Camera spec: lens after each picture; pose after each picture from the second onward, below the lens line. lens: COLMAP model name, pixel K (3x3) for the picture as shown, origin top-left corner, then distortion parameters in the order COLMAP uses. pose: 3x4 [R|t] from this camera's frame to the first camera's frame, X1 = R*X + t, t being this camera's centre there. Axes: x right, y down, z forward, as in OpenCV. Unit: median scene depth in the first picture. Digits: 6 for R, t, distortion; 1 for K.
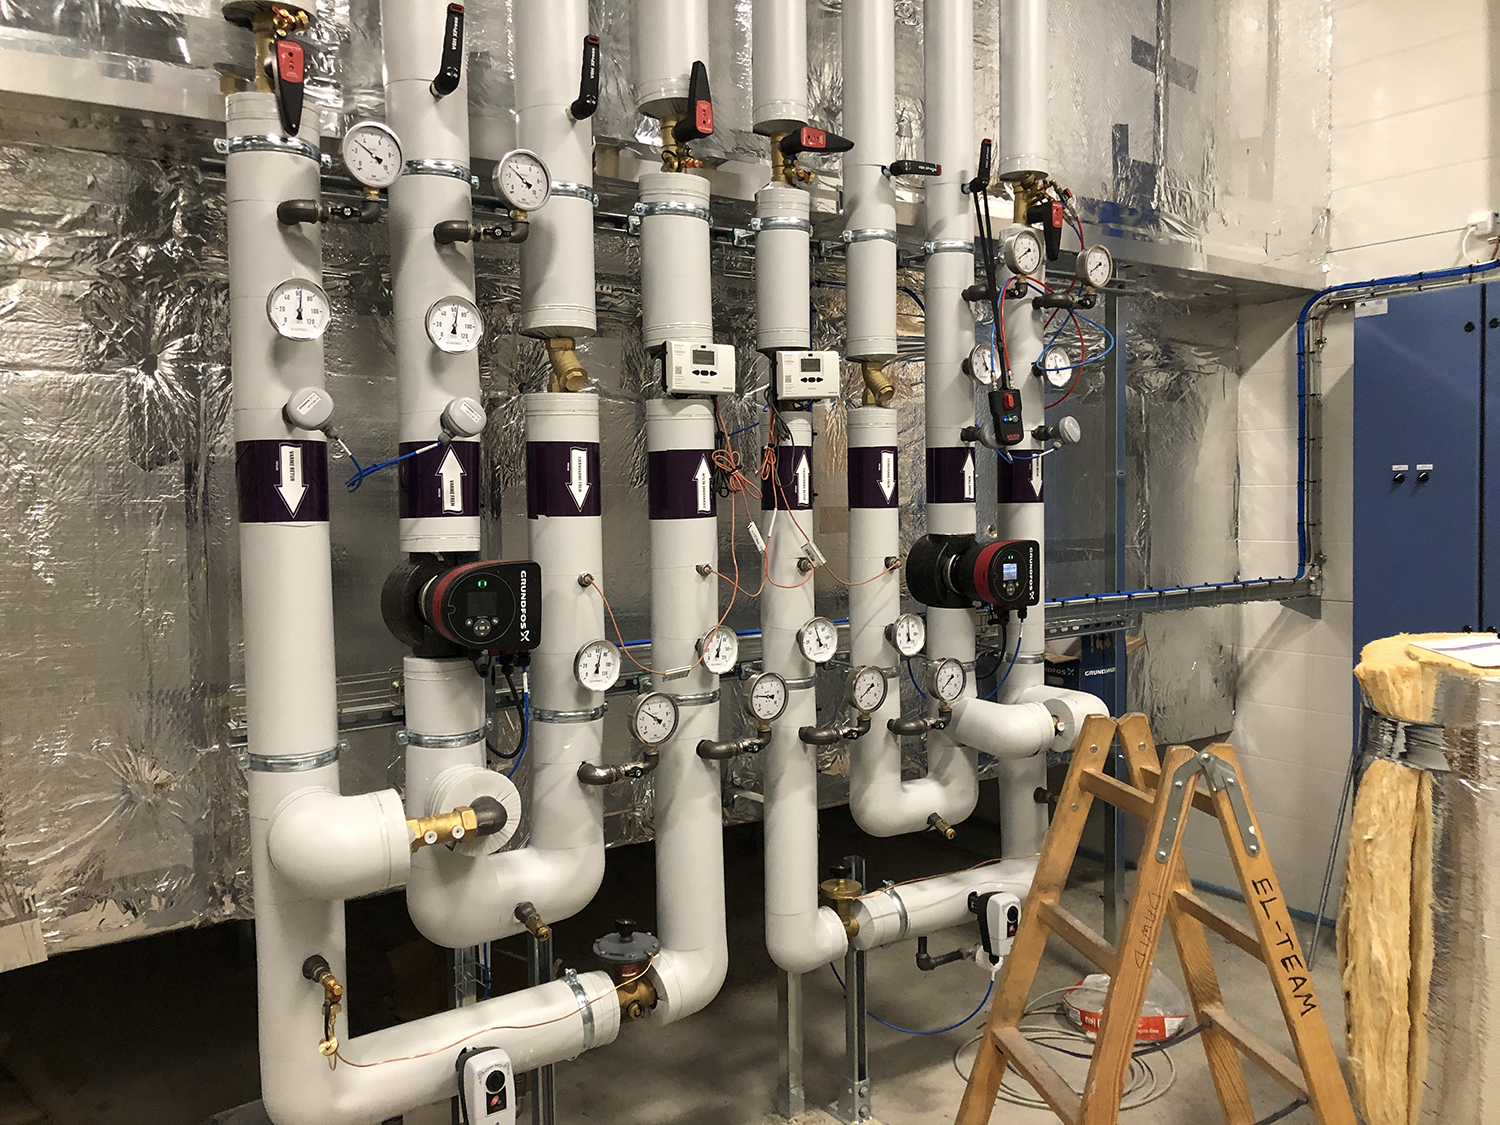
lens RADIAL K [[1246.1, 0, 750.0], [0, 1246.1, 562.5], [0, 0, 1]] dist [0.000529, 0.000106]
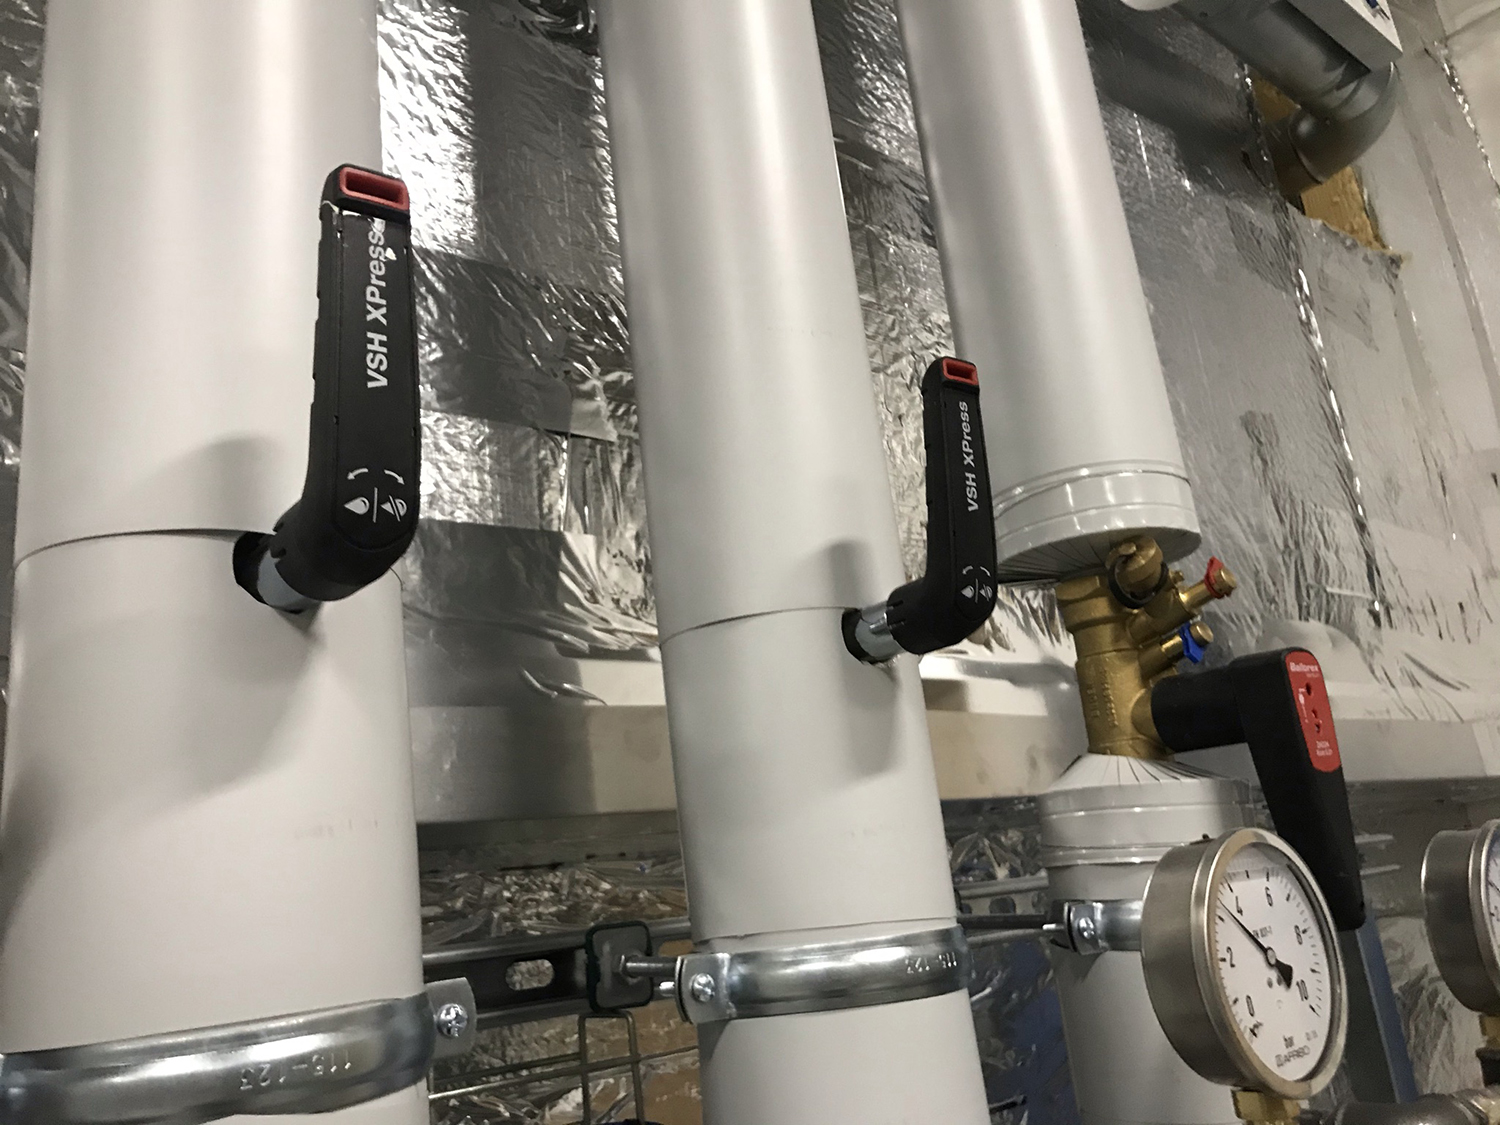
lens RADIAL K [[1216.7, 0, 750.0], [0, 1216.7, 562.5], [0, 0, 1]] dist [0.000683, 0.000099]
pose [[0.993335, -0.079646, 0.083323, 0.141498], [0.103414, 0.935067, -0.339051, -0.249914], [-0.050908, 0.345408, 0.937071, 0.827792]]
